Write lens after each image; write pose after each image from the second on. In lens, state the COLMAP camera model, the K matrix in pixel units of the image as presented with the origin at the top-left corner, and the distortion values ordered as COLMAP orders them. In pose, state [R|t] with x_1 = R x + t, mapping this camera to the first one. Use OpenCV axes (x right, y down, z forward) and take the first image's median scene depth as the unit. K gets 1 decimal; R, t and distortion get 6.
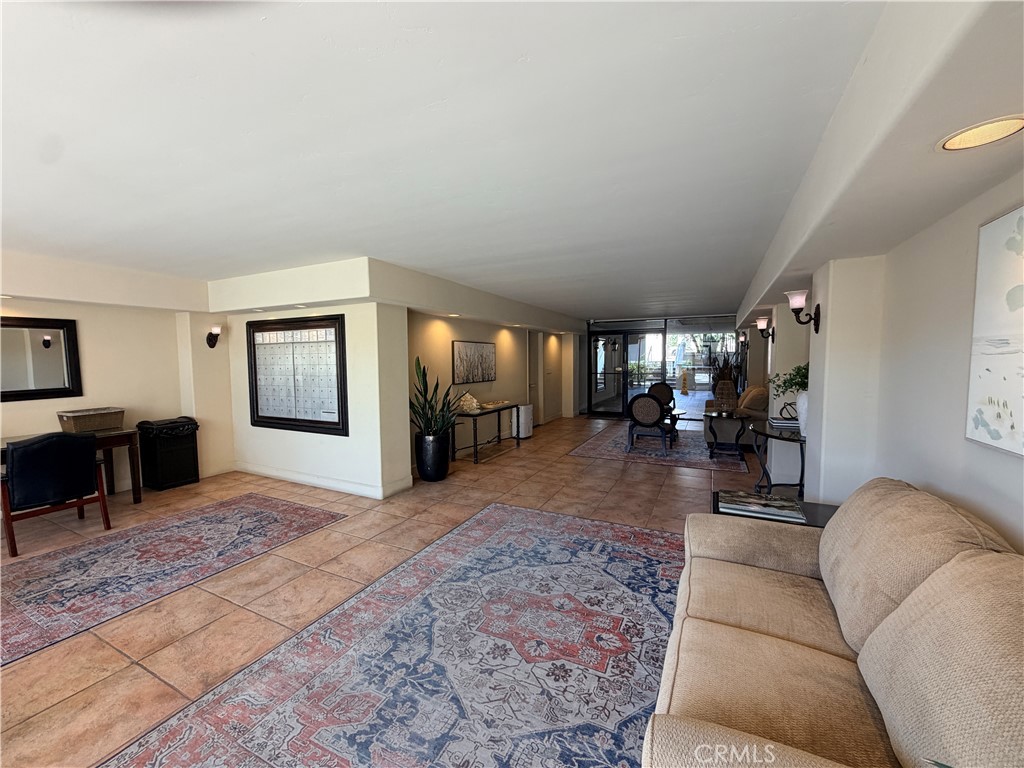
lens RADIAL K [[415.3, 0, 508.3], [0, 415.3, 386.5], [0, 0, 1]] dist [-0.000853, 0.000428]
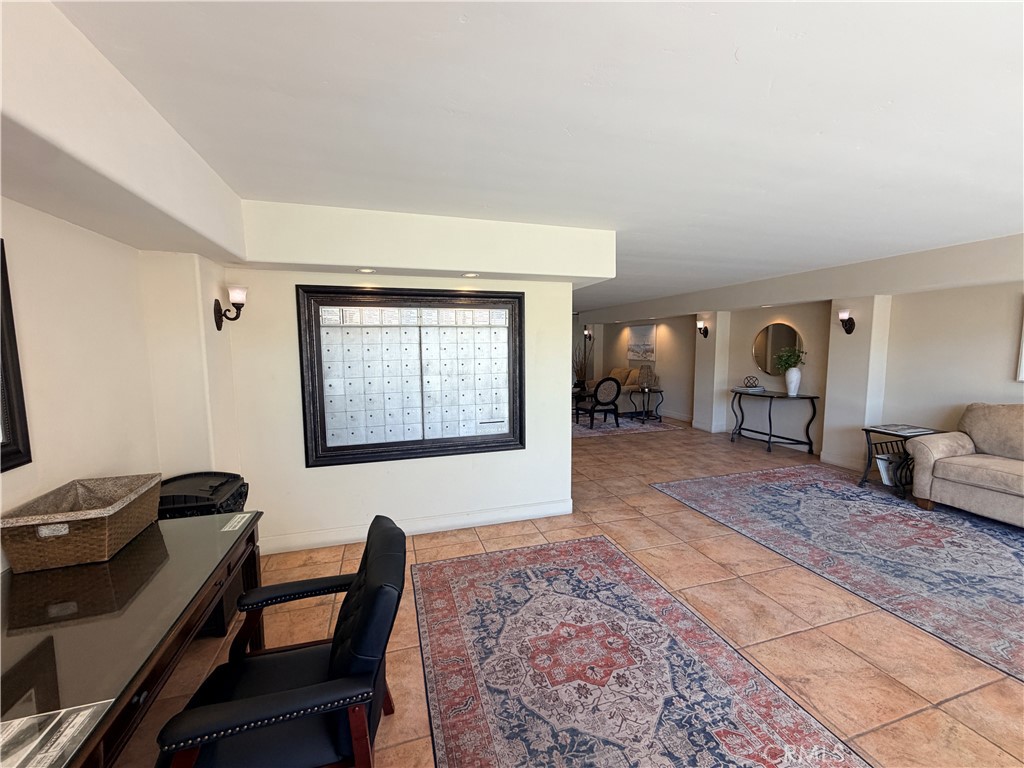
lens RADIAL K [[415.3, 0, 512.7], [0, 415.3, 385.5], [0, 0, 1]] dist [-0.000853, 0.000428]
pose [[0.714581, -0.065872, 0.696444, -1.178945], [0.049614, 0.997822, 0.043471, -0.043565], [-0.697791, 0.003490, 0.716293, 0.563283]]
